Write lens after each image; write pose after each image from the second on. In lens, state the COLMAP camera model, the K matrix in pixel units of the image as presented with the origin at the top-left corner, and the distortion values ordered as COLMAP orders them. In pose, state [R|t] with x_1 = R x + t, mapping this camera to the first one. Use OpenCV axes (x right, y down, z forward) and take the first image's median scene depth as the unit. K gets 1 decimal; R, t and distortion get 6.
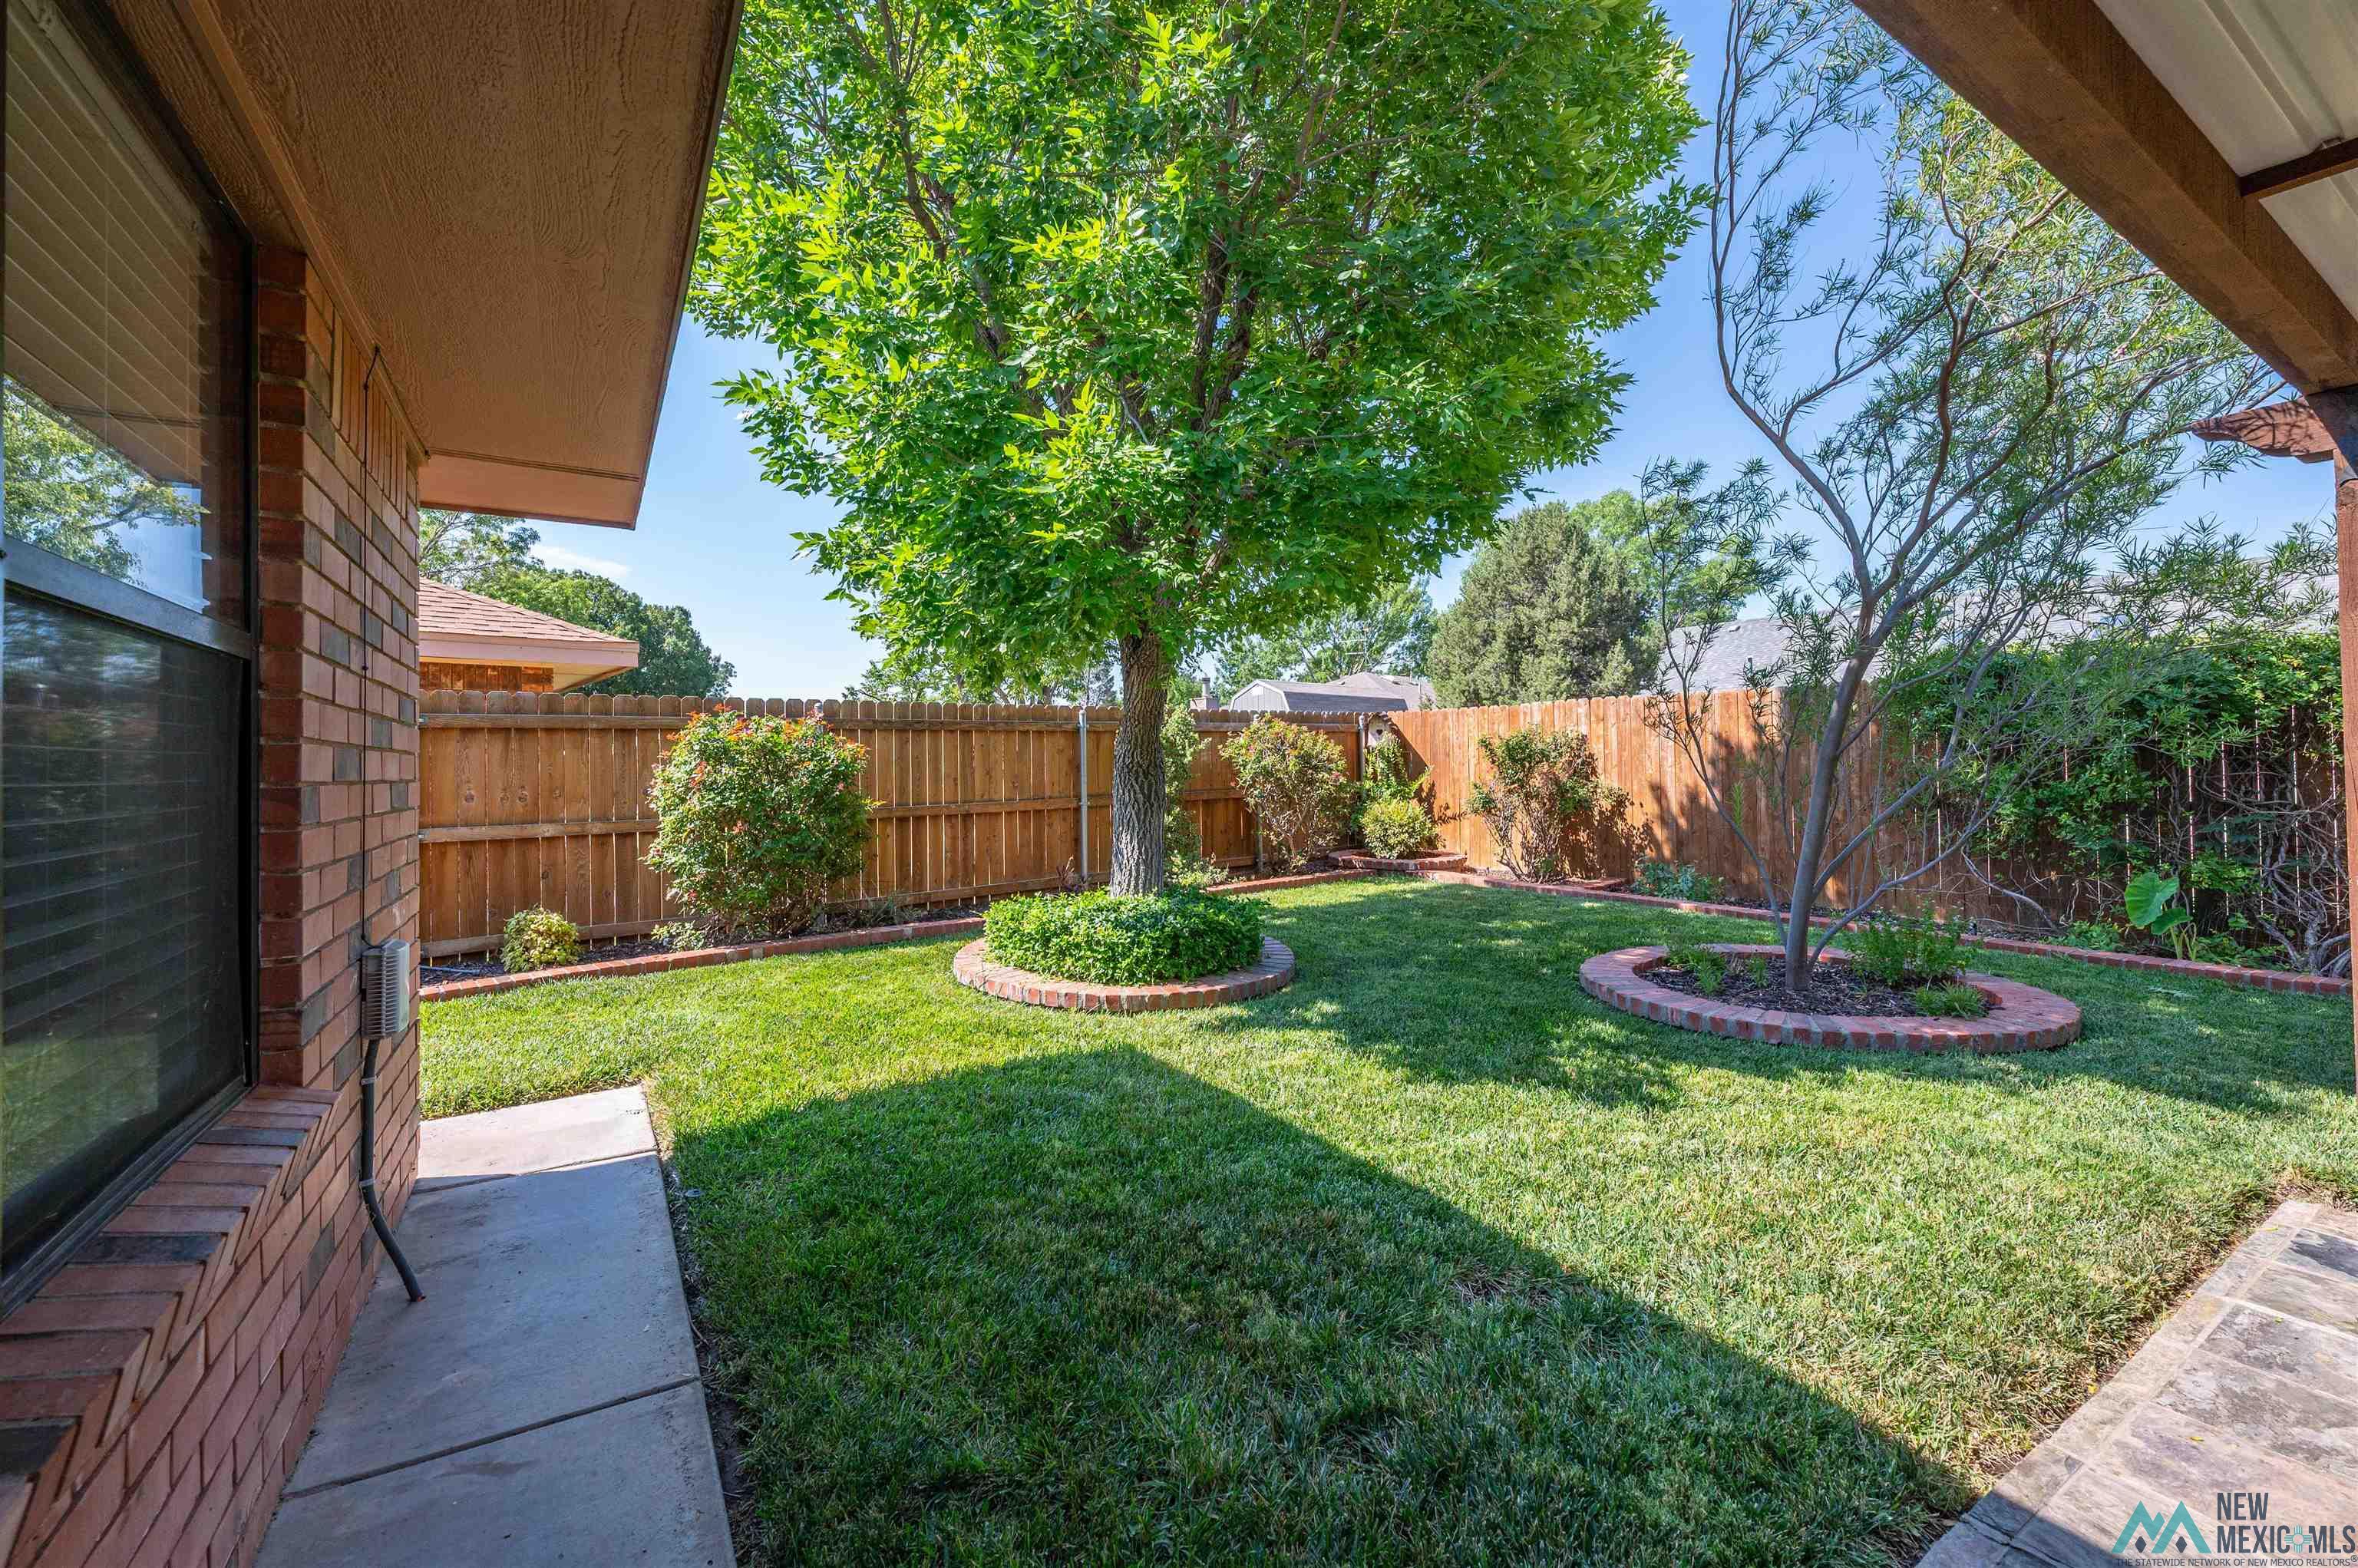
lens RADIAL K [[947.0, 0, 1181.8], [0, 947.0, 760.0], [0, 0, 1]] dist [-0.002527, 0.000554]
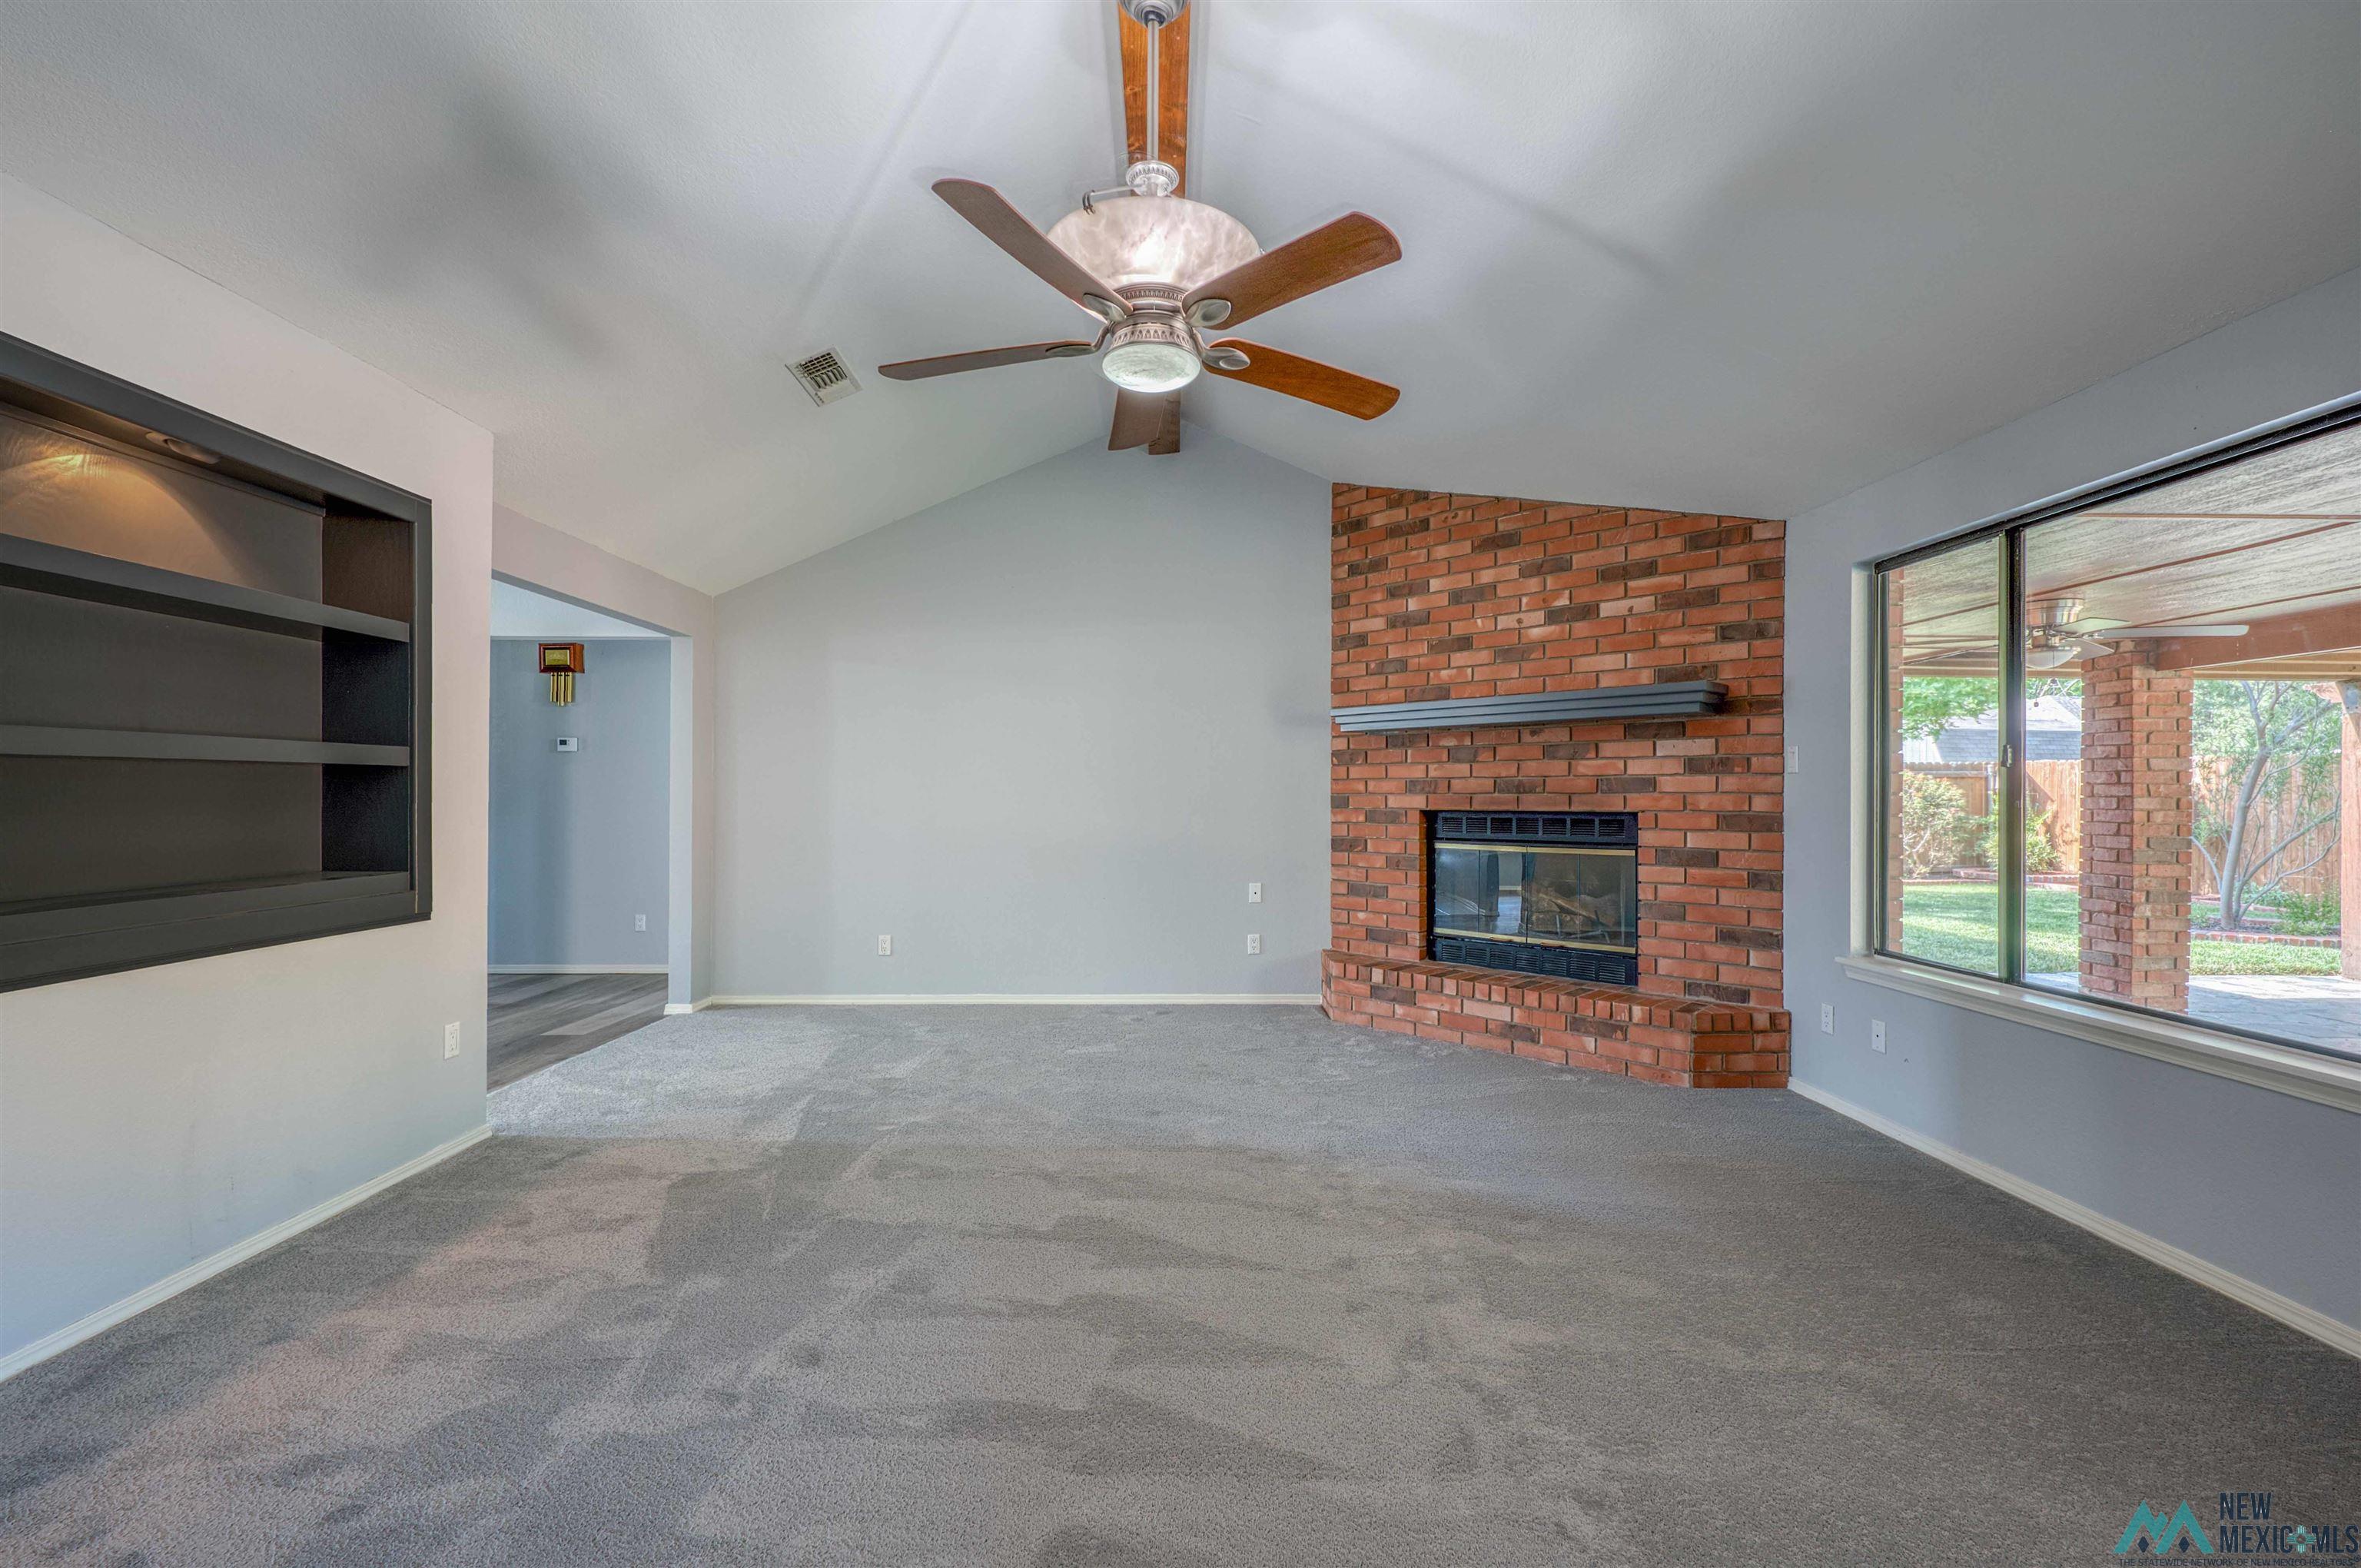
lens RADIAL K [[1001.0, 0, 1199.5], [0, 1001.0, 790.7], [0, 0, 1]] dist [-0.000196, 0.001044]
pose [[0.851921, 0.011992, -0.523534, -0.017462], [-0.009624, 0.999927, 0.007243, -0.014018], [0.523583, -0.001133, 0.851974, -0.937926]]
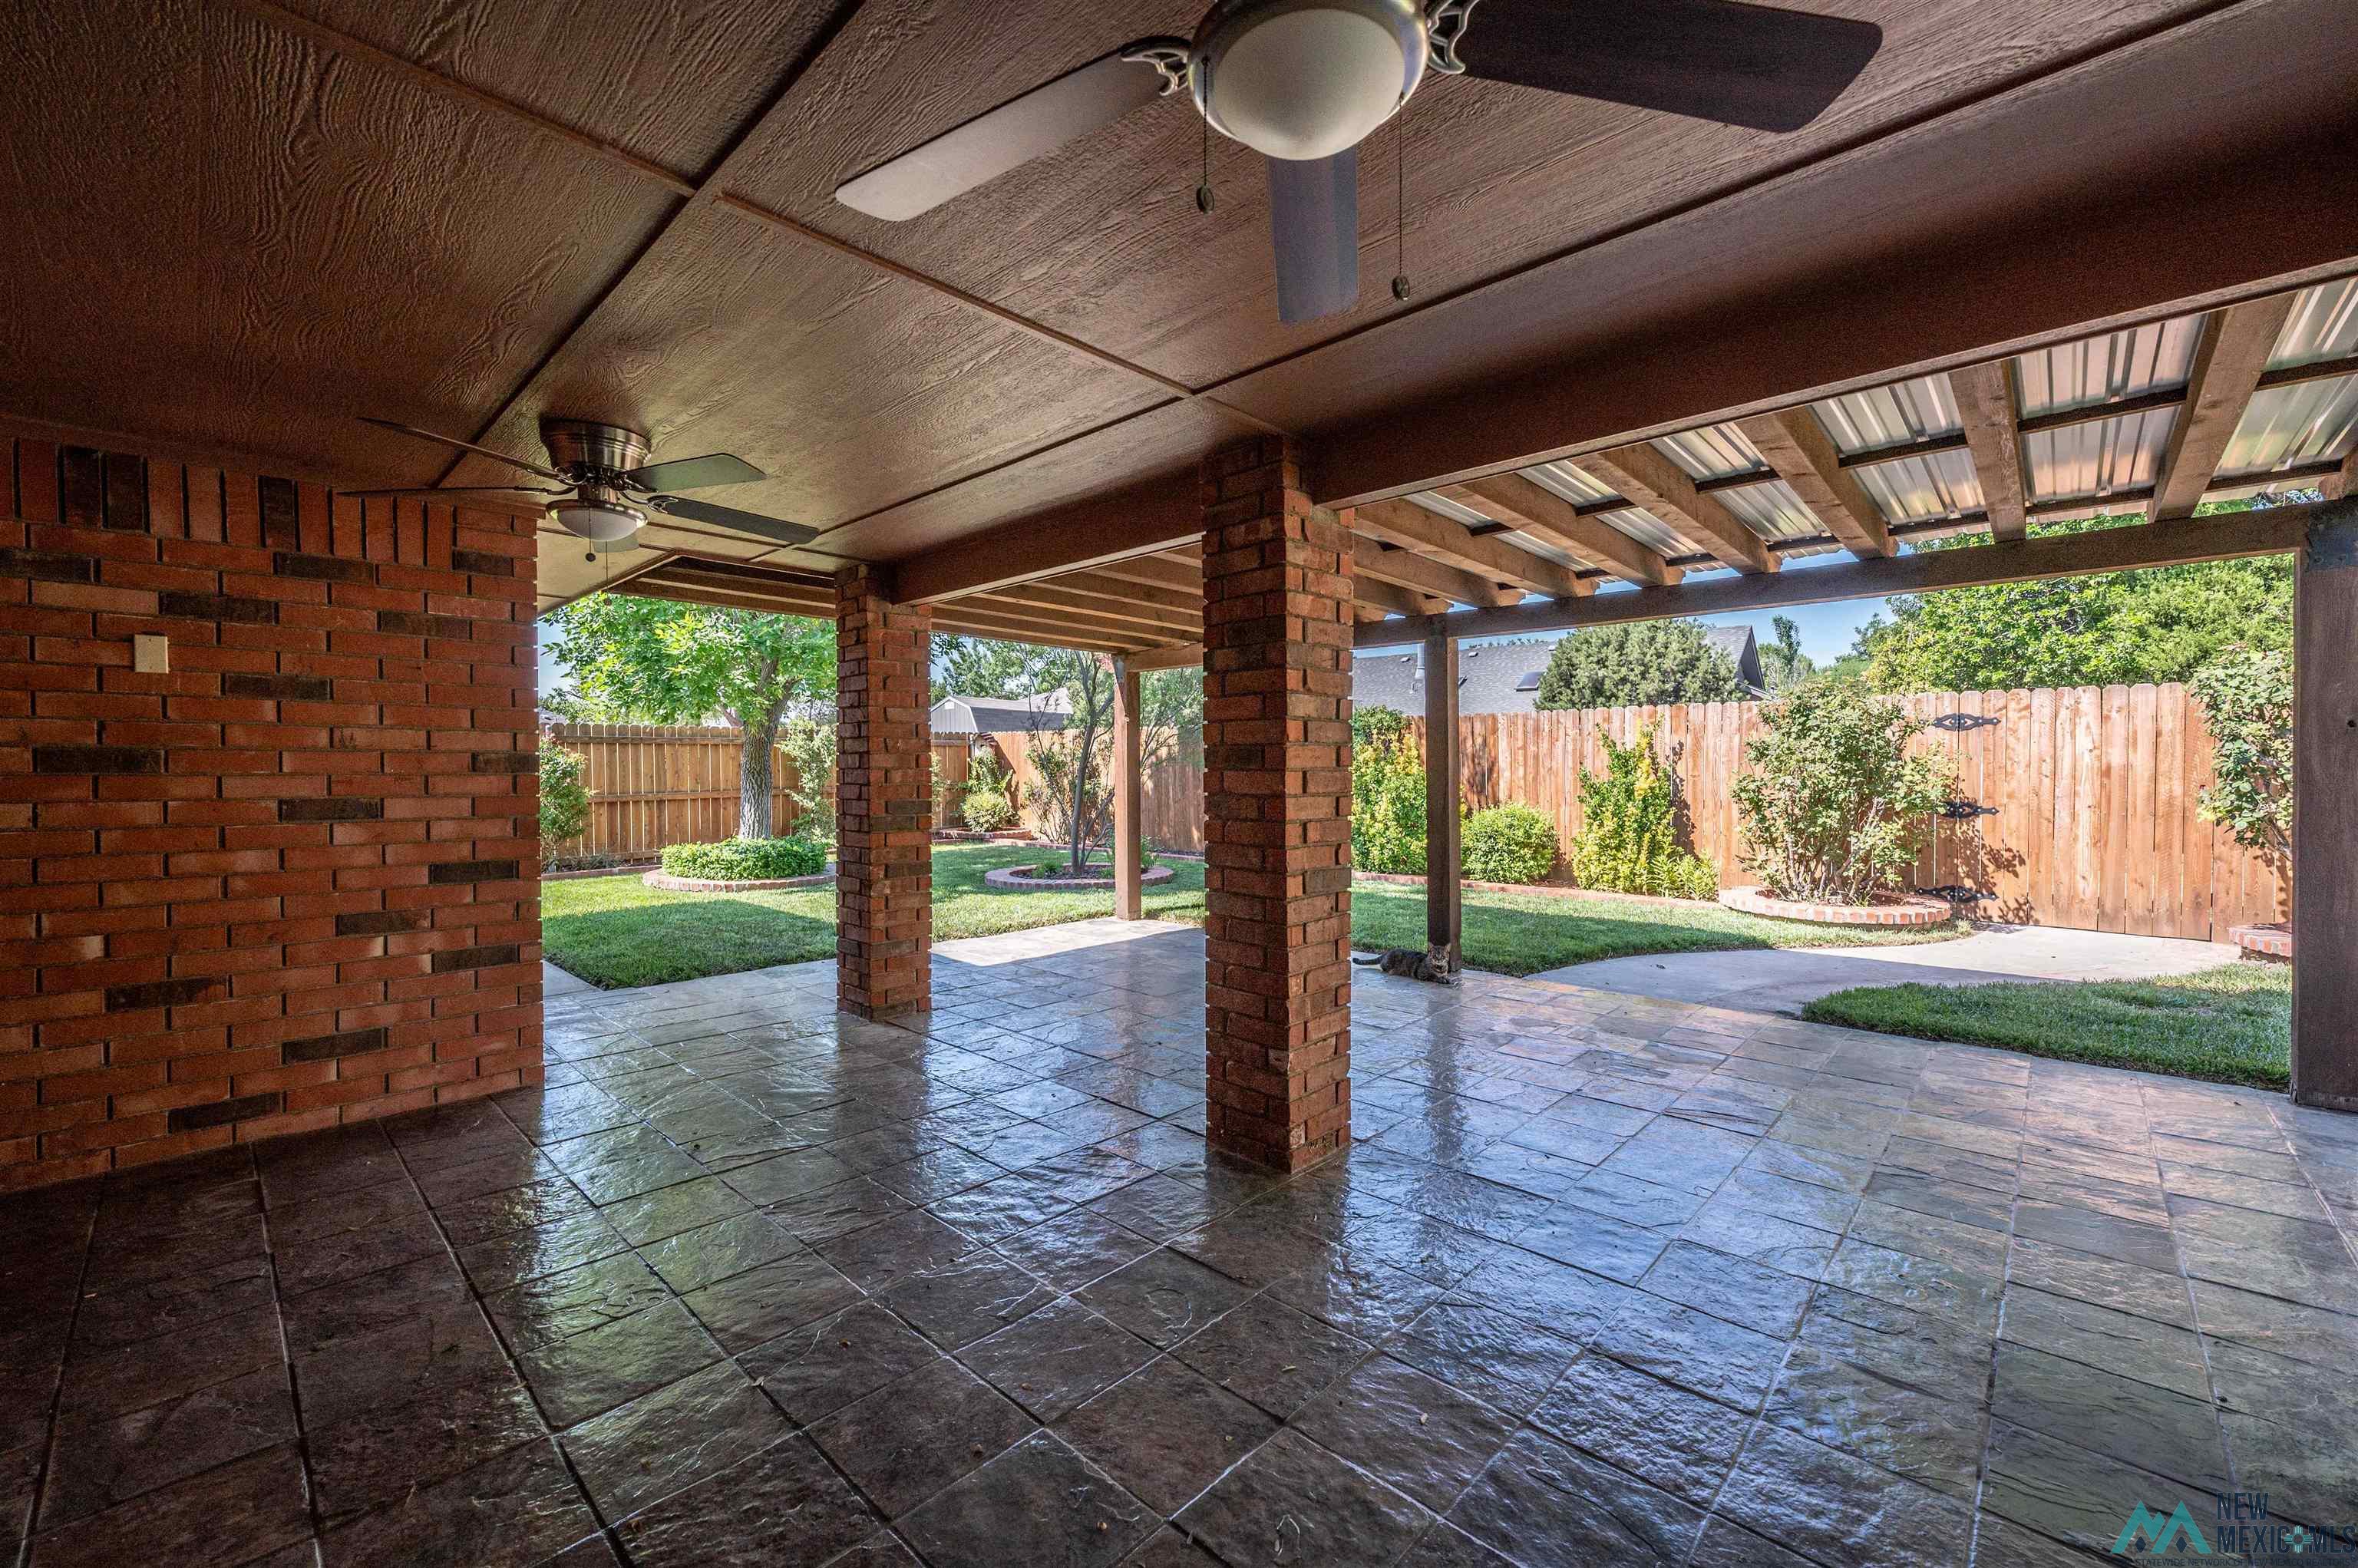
lens RADIAL K [[947.0, 0, 1189.9], [0, 947.0, 789.9], [0, 0, 1]] dist [-0.002527, 0.000554]
pose [[0.967380, 0.002117, 0.253323, 0.190628], [-0.009332, 0.999584, 0.027283, -0.006901], [-0.253160, -0.028757, 0.966997, -0.614622]]
